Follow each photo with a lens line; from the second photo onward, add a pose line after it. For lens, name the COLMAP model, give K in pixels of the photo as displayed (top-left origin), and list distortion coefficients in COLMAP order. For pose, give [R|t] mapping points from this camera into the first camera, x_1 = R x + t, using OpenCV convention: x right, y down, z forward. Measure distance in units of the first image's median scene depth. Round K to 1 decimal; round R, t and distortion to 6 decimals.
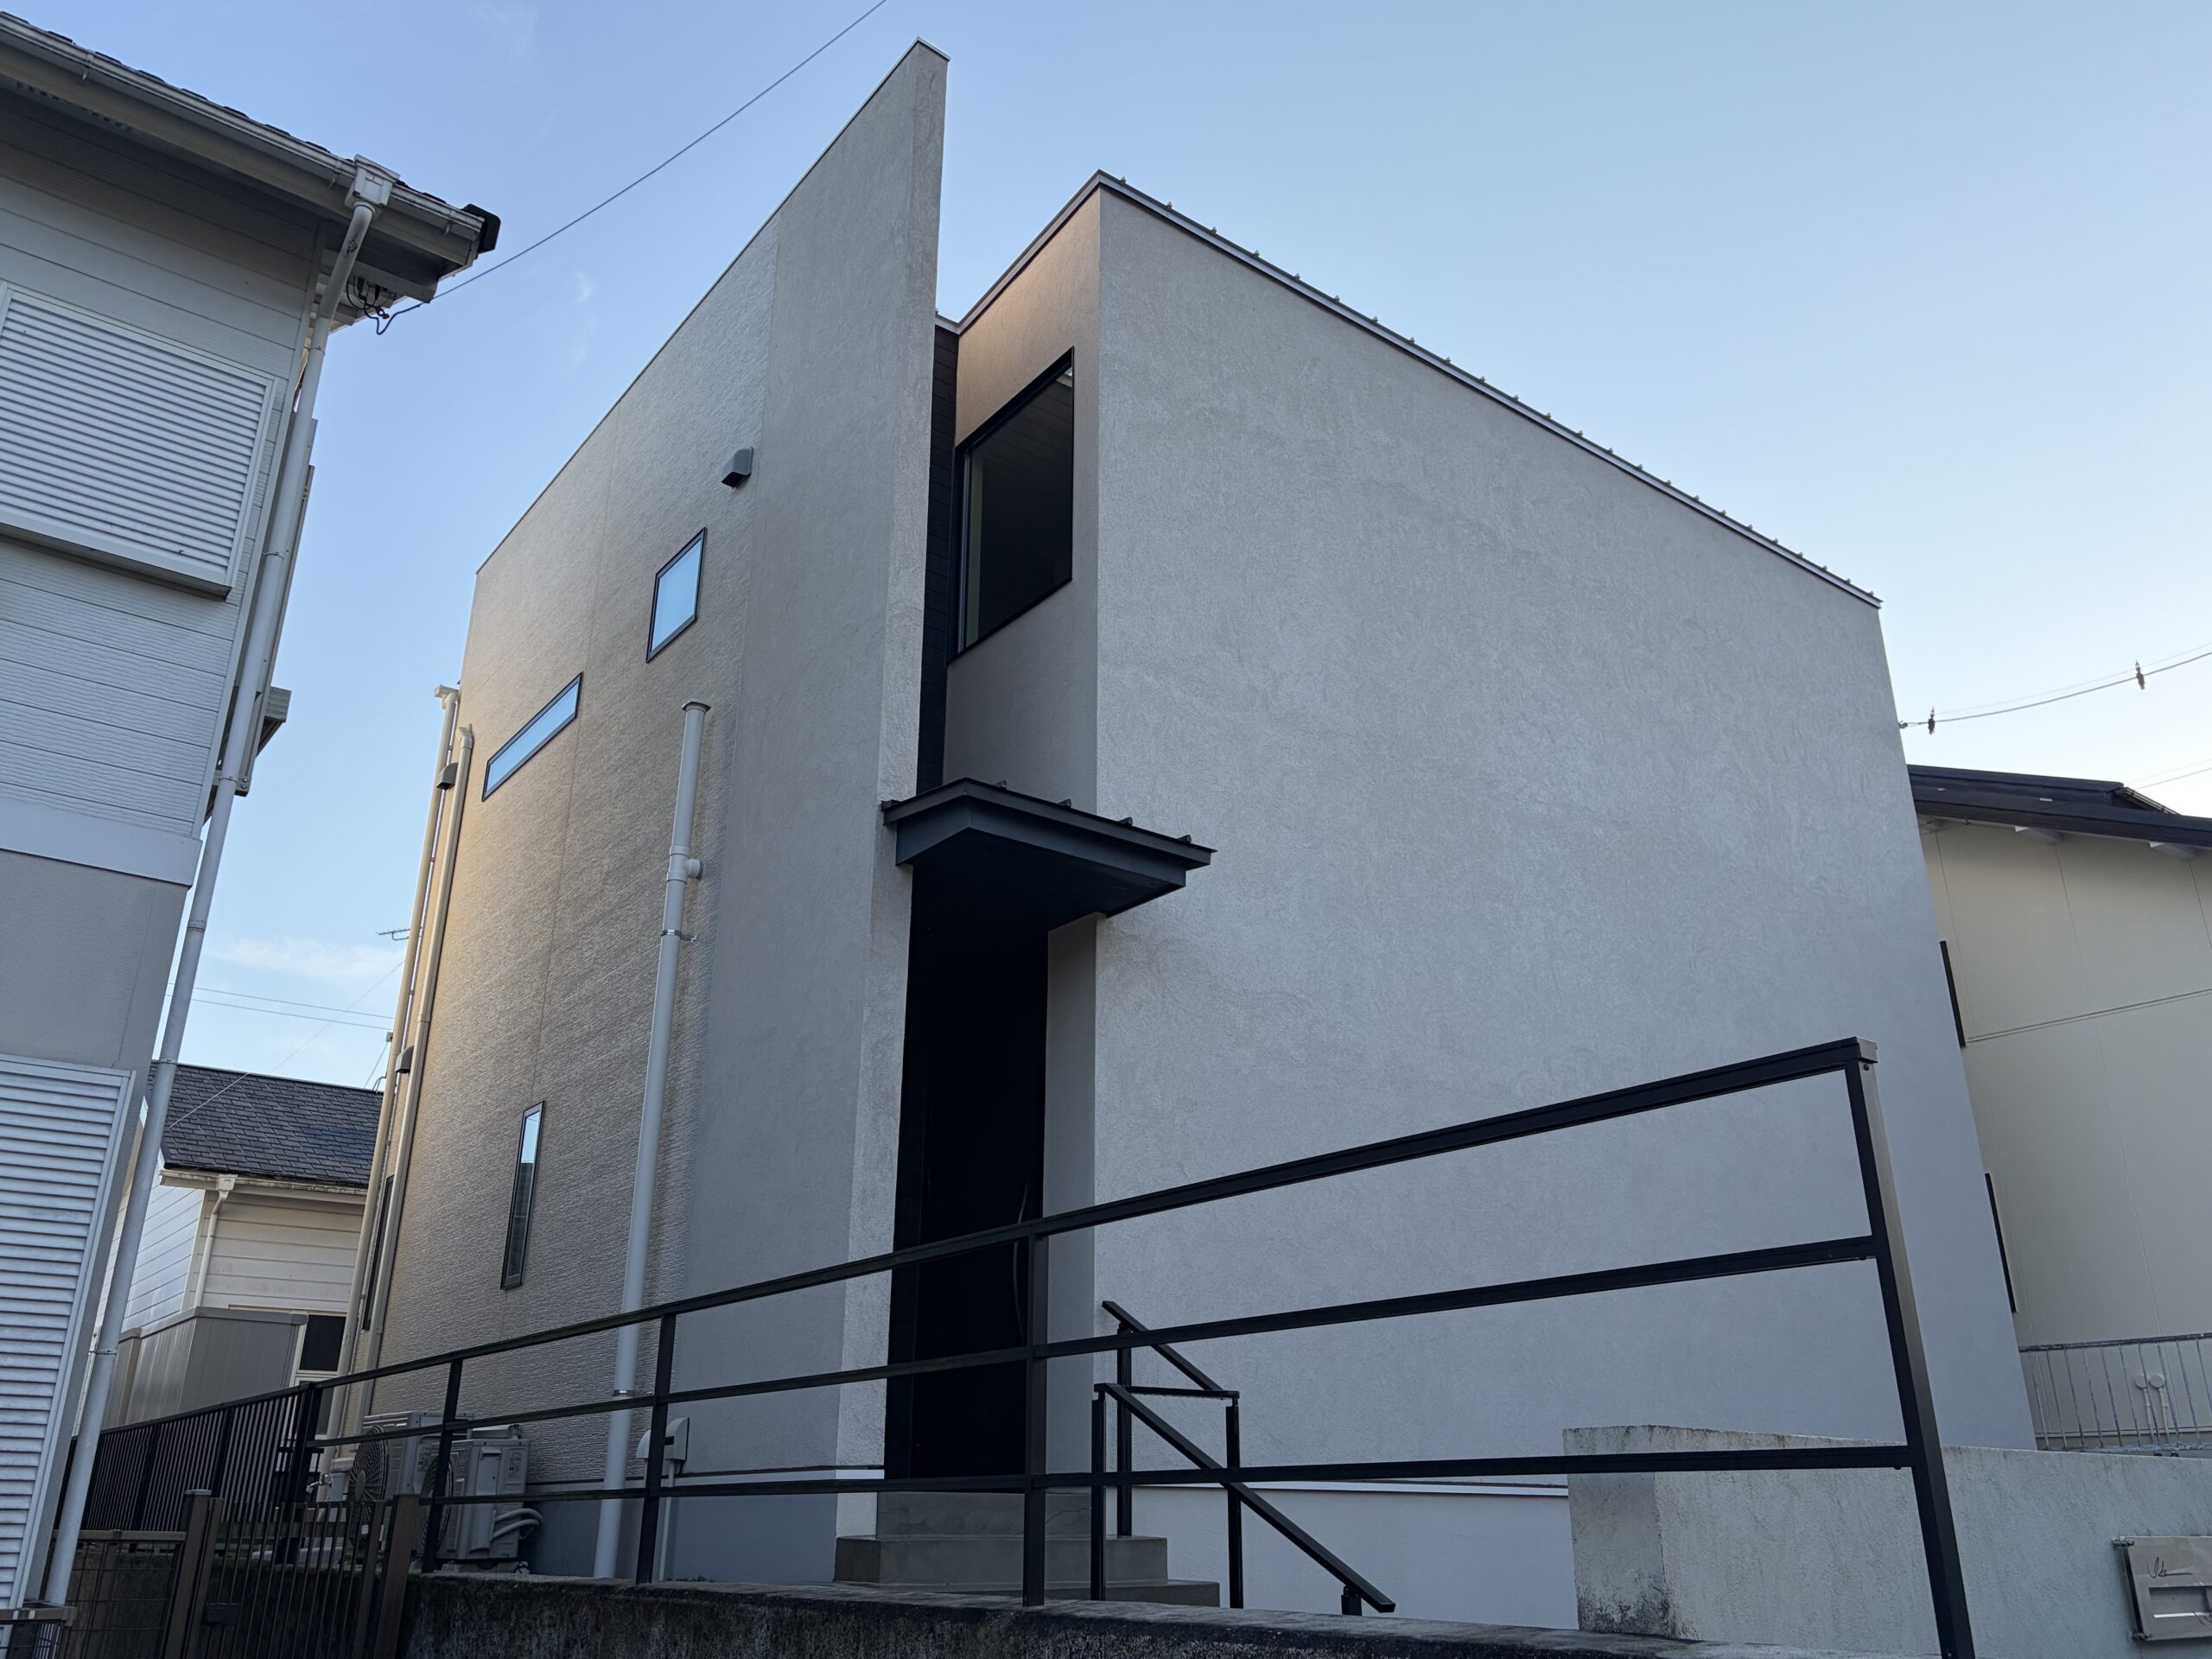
lens RADIAL K [[1732.1, 0, 1119.1], [0, 1732.1, 825.6], [0, 0, 1]] dist [0.028507, -0.021893]
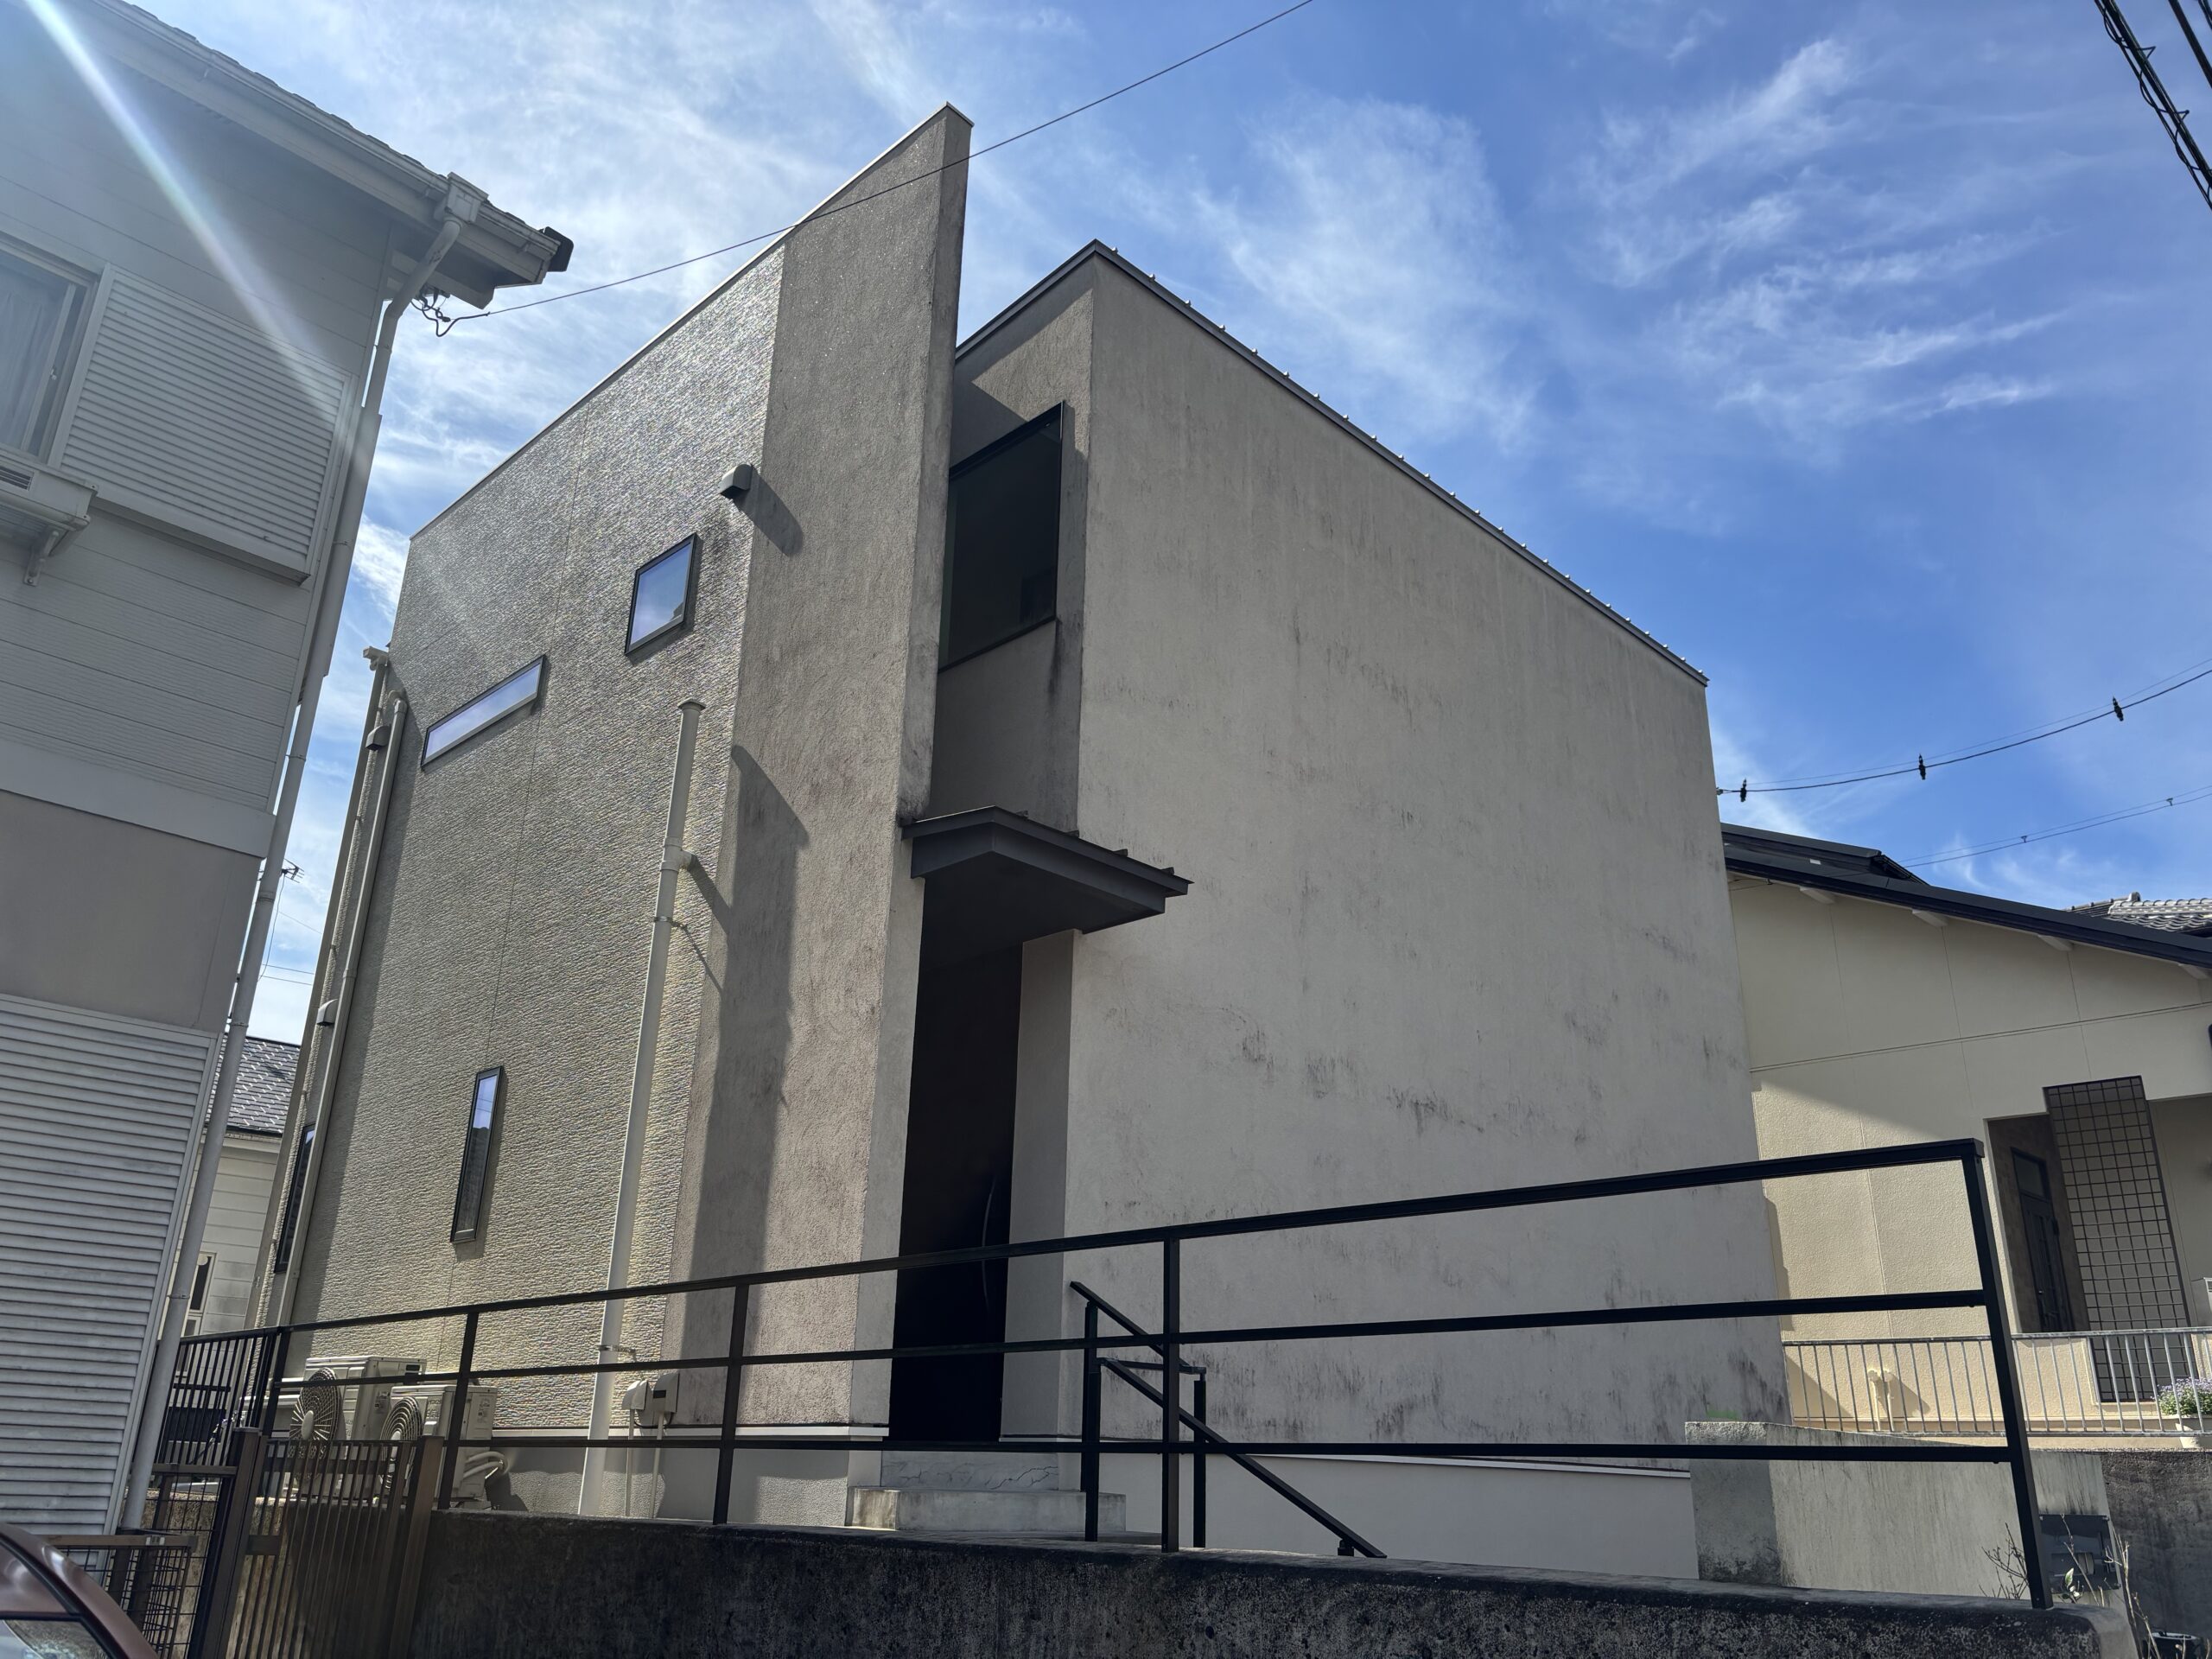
lens RADIAL K [[1687.0, 0, 1089.1], [0, 1687.0, 831.0], [0, 0, 1]] dist [0.016631, -0.007048]
pose [[0.990245, 0.070579, 0.120141, -0.145311], [-0.072599, 0.997283, 0.012507, -0.027526], [-0.118932, -0.021107, 0.992678, -0.067373]]
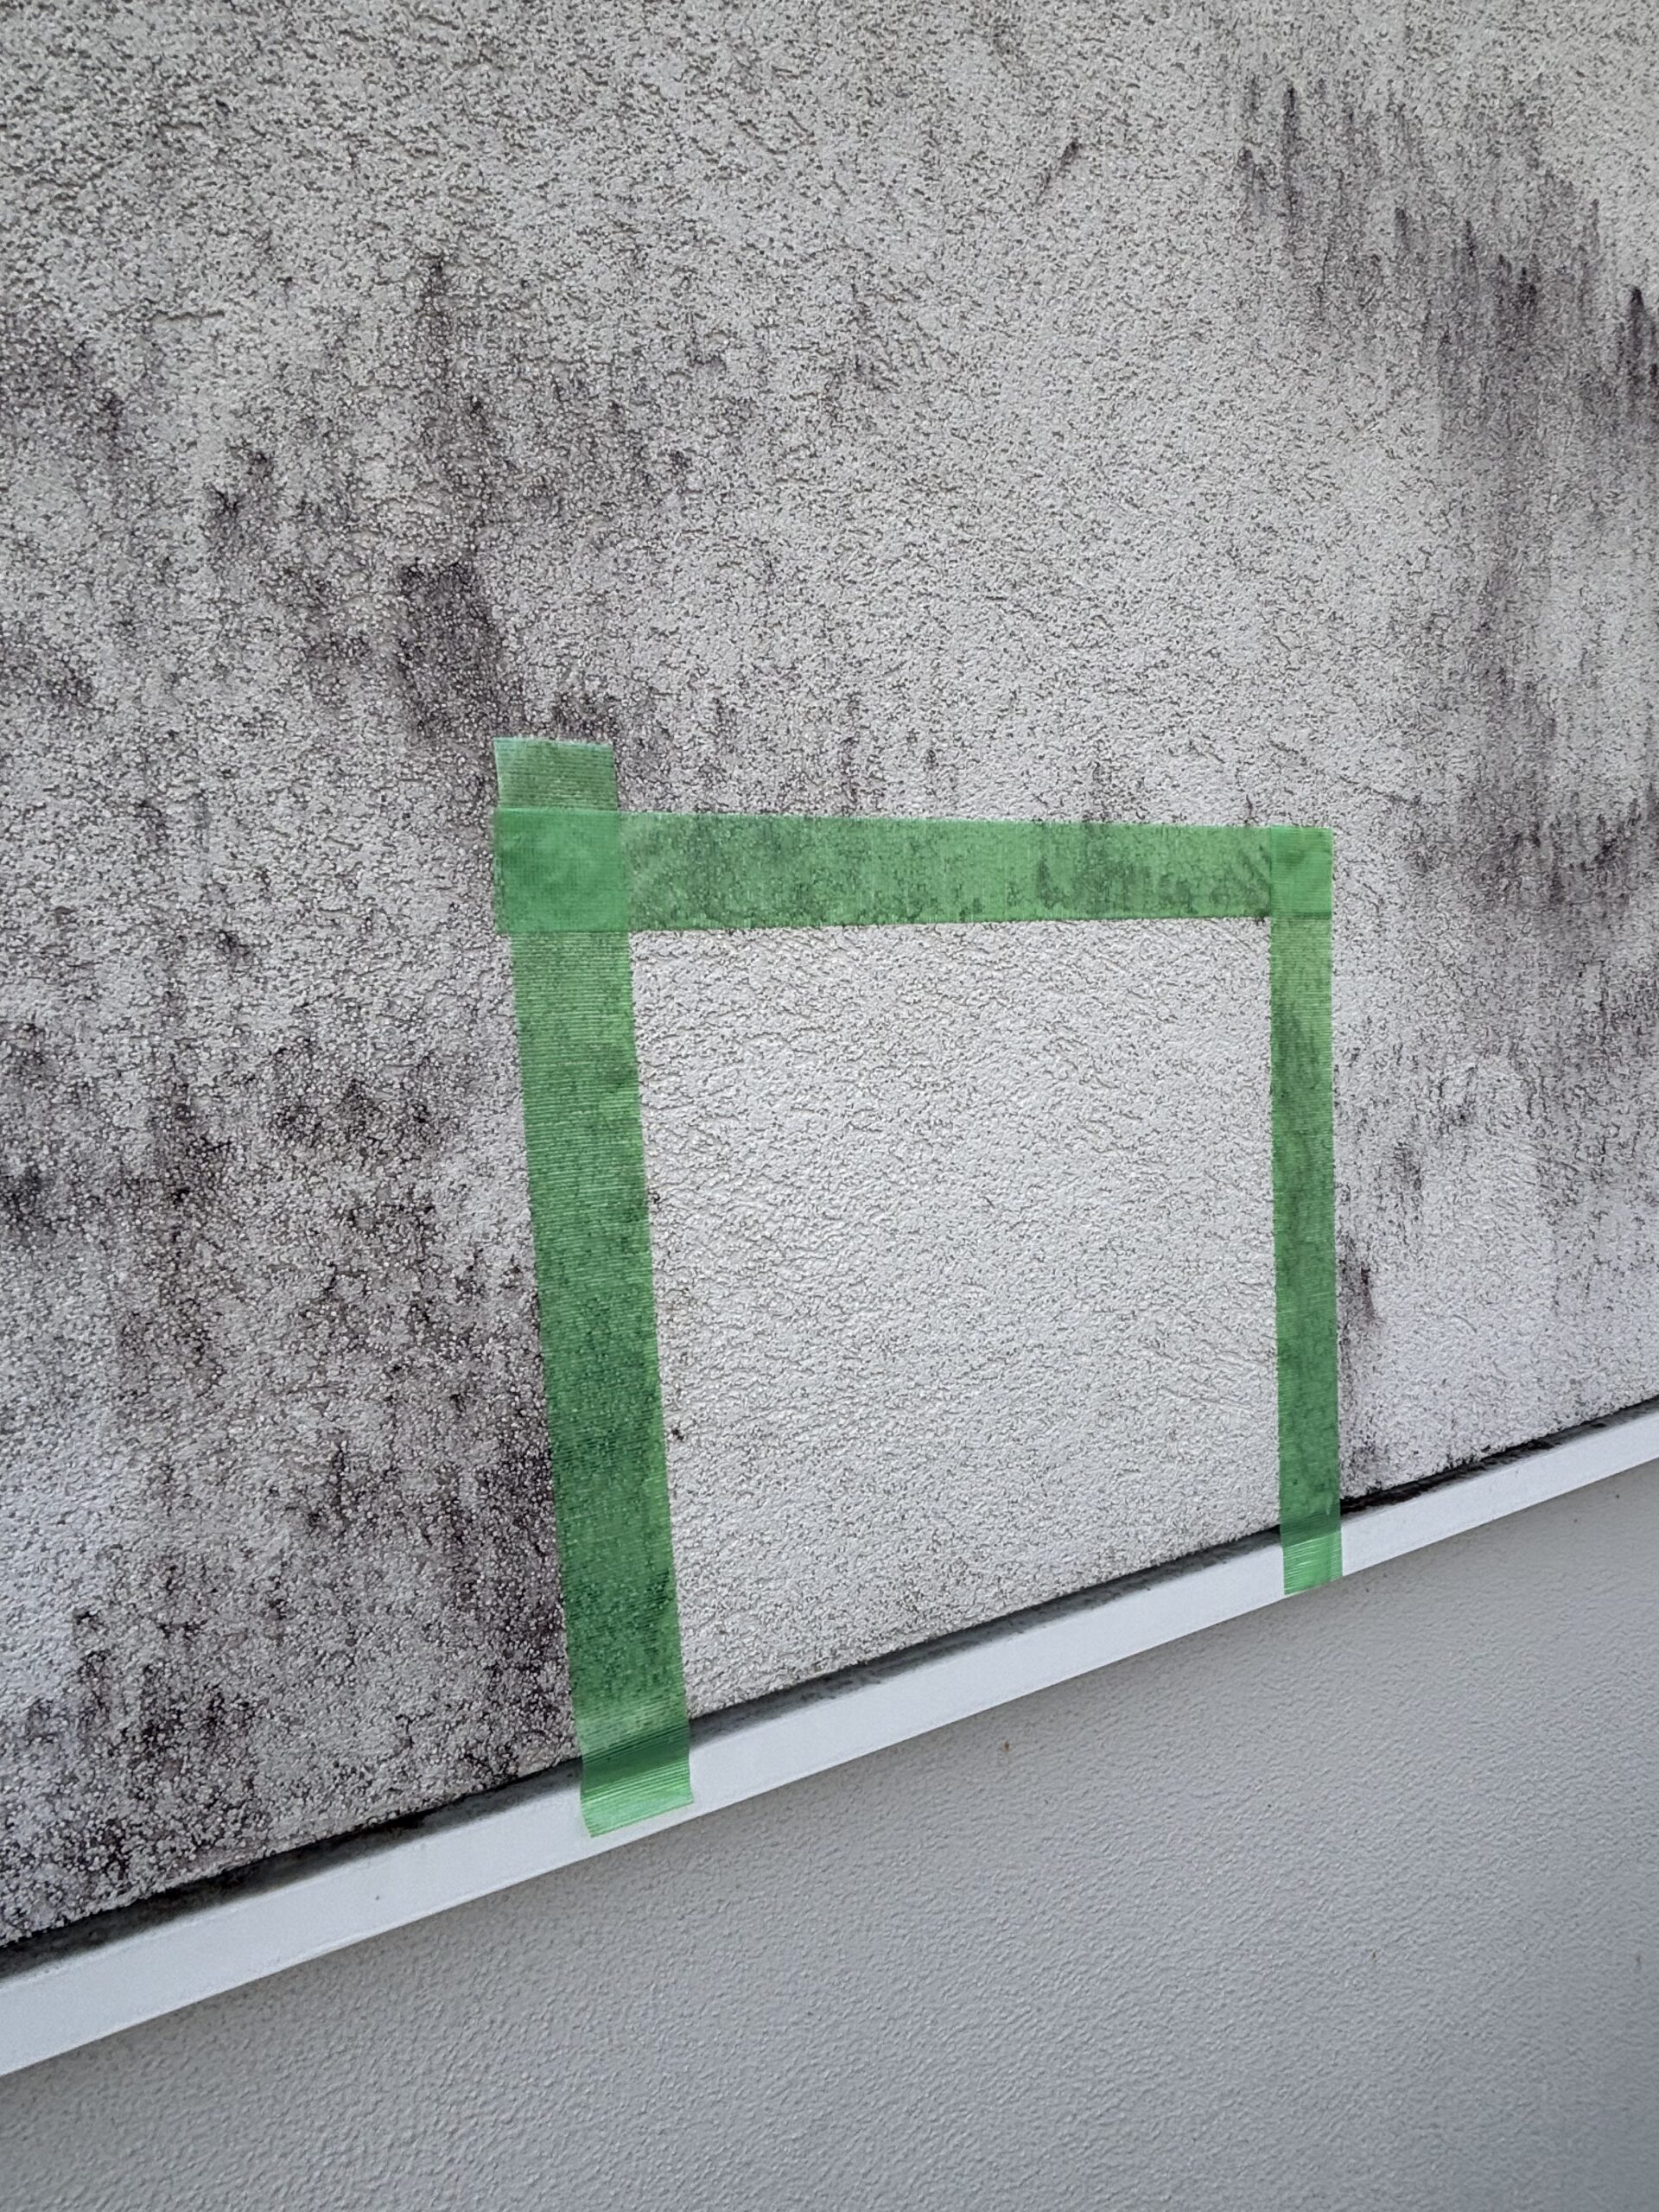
lens RADIAL K [[1325.4, 0, 829.8], [0, 1325.4, 1105.9], [0, 0, 1]] dist [0.004726, -0.012128]
pose [[0.578193, 0.100623, -0.809671, 0.758434], [0.335116, 0.875508, 0.348114, 0.505030], [0.743902, -0.472611, 0.472492, 1.453522]]
